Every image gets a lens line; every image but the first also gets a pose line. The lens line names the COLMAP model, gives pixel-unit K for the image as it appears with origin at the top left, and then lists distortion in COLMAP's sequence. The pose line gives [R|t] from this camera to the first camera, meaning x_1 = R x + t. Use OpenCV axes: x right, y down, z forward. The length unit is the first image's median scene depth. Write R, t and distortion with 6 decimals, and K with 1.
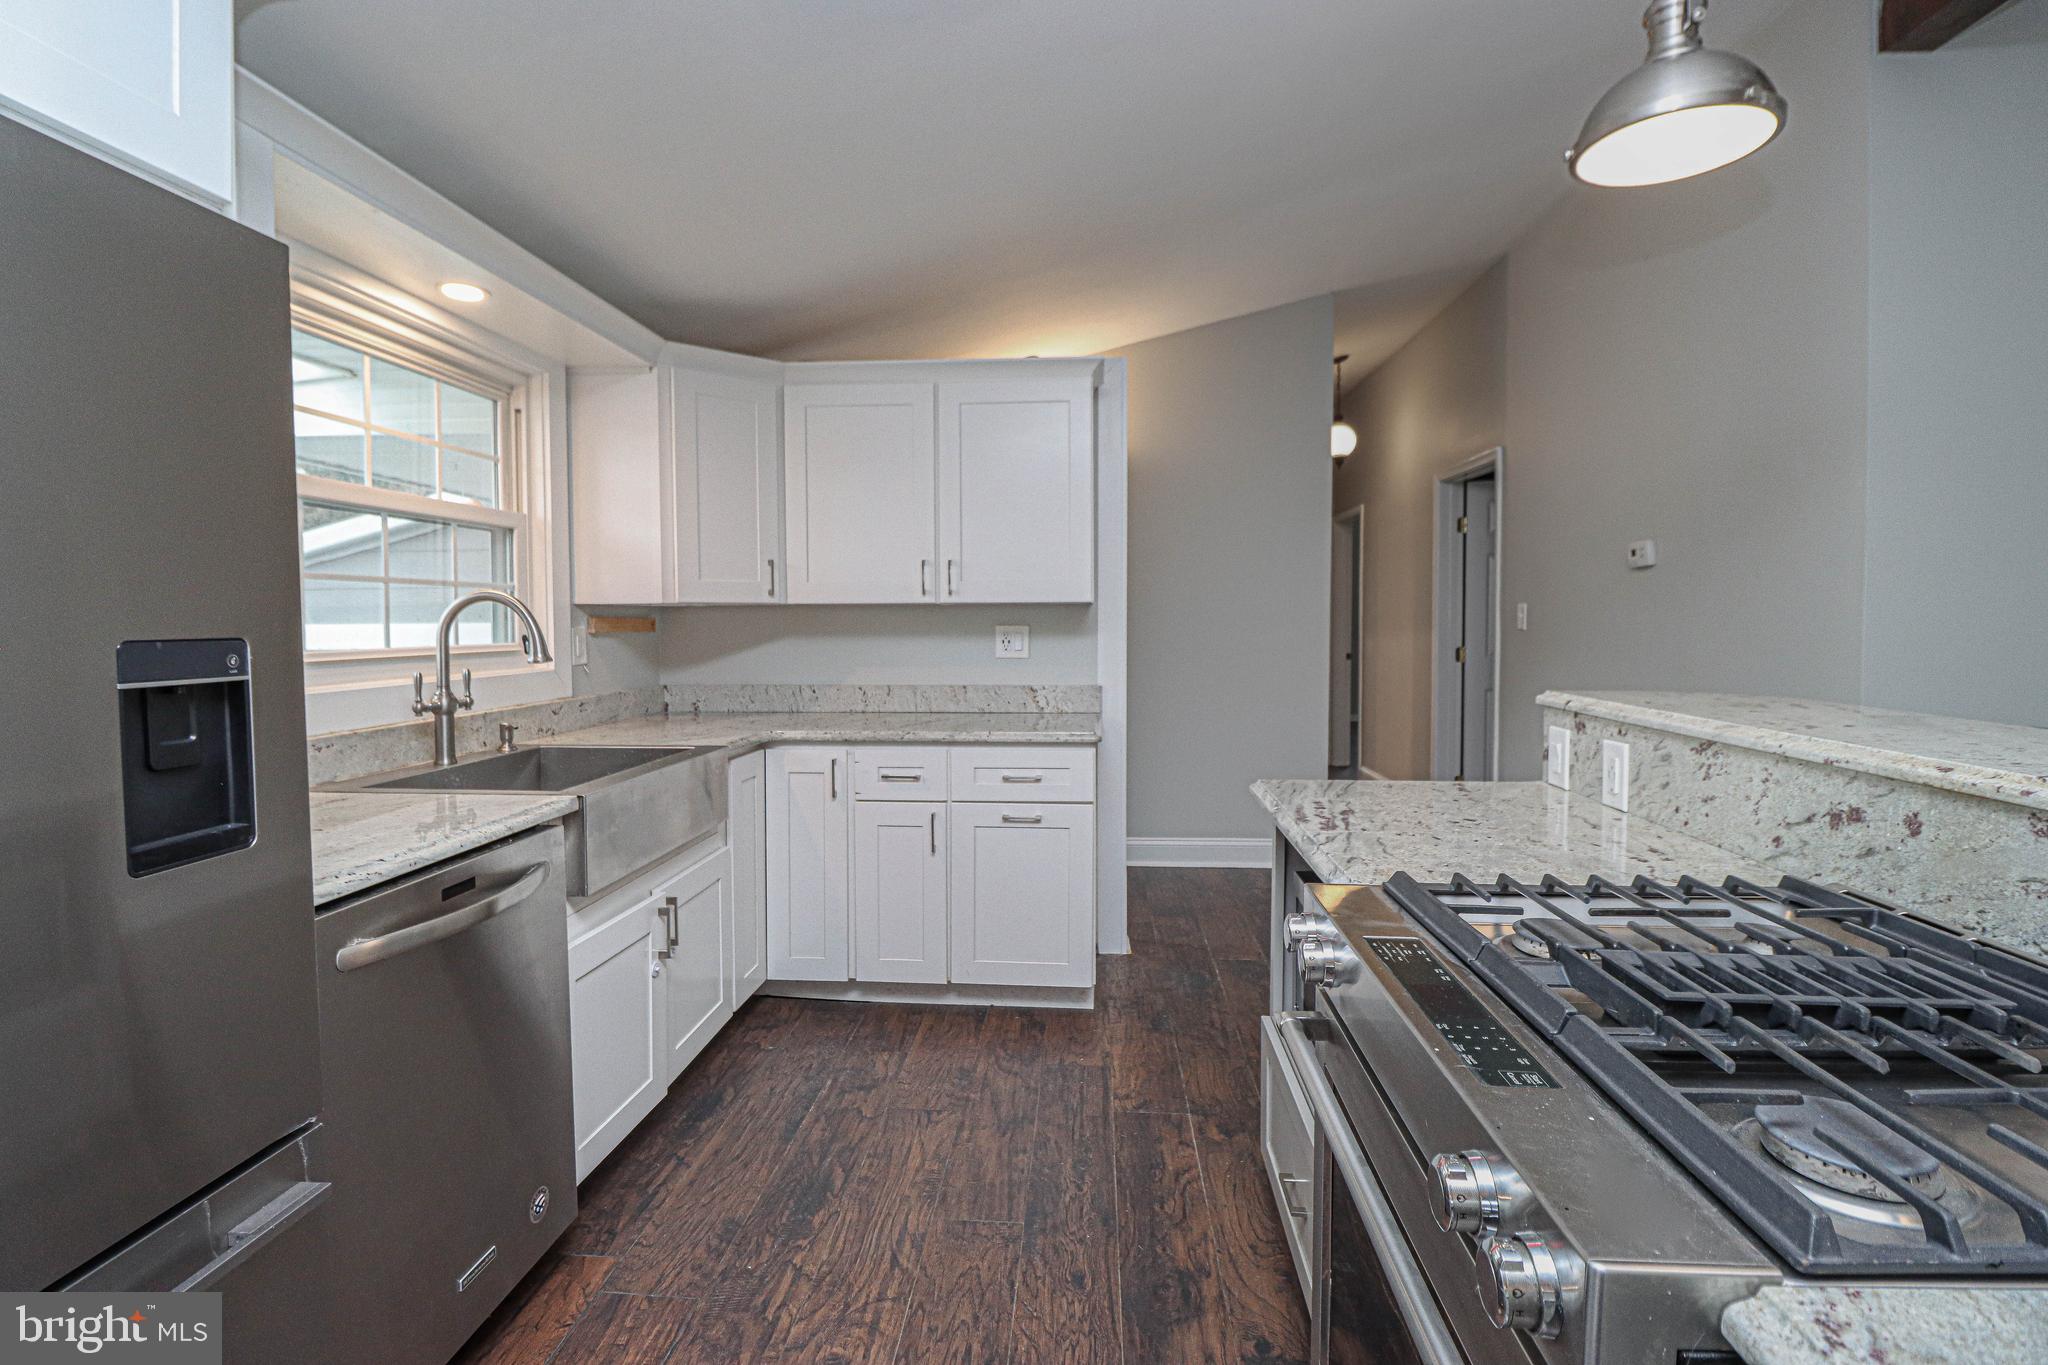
lens RADIAL K [[948.6, 0, 1006.9], [0, 948.6, 655.6], [0, 0, 1]] dist [0.001039, -0.010947]
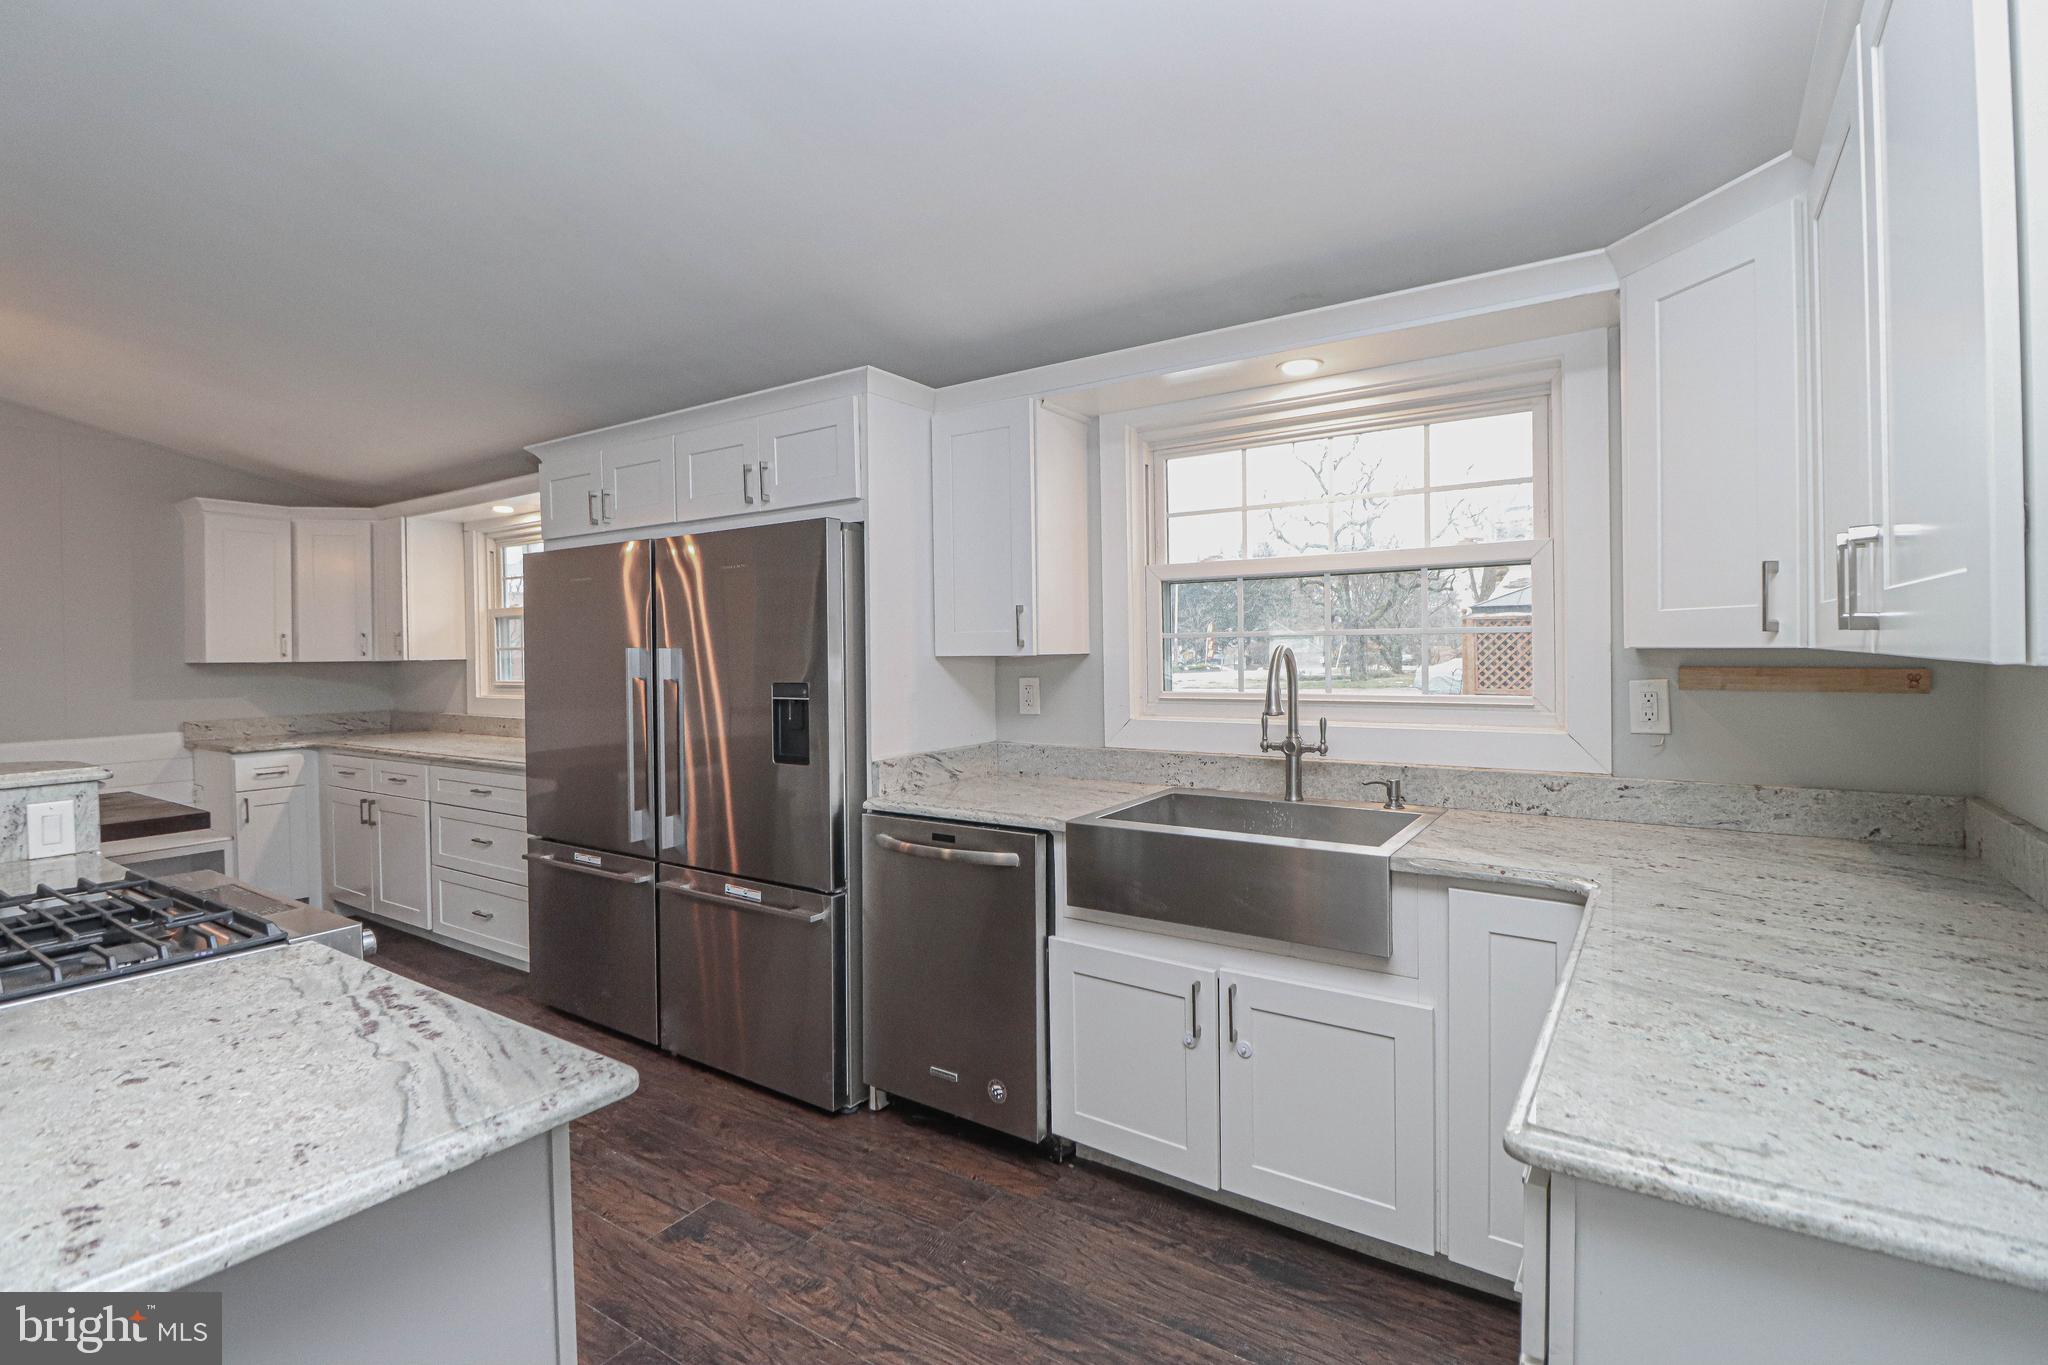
lens RADIAL K [[957.8, 0, 1024.0], [0, 957.8, 682.5], [0, 0, 1]] dist [0.002442, 0.000009]
pose [[-0.493155, 0.030312, -0.869413, 0.538069], [-0.017383, 0.998850, 0.044685, -0.068426], [0.869768, 0.037150, -0.492061, 1.317422]]
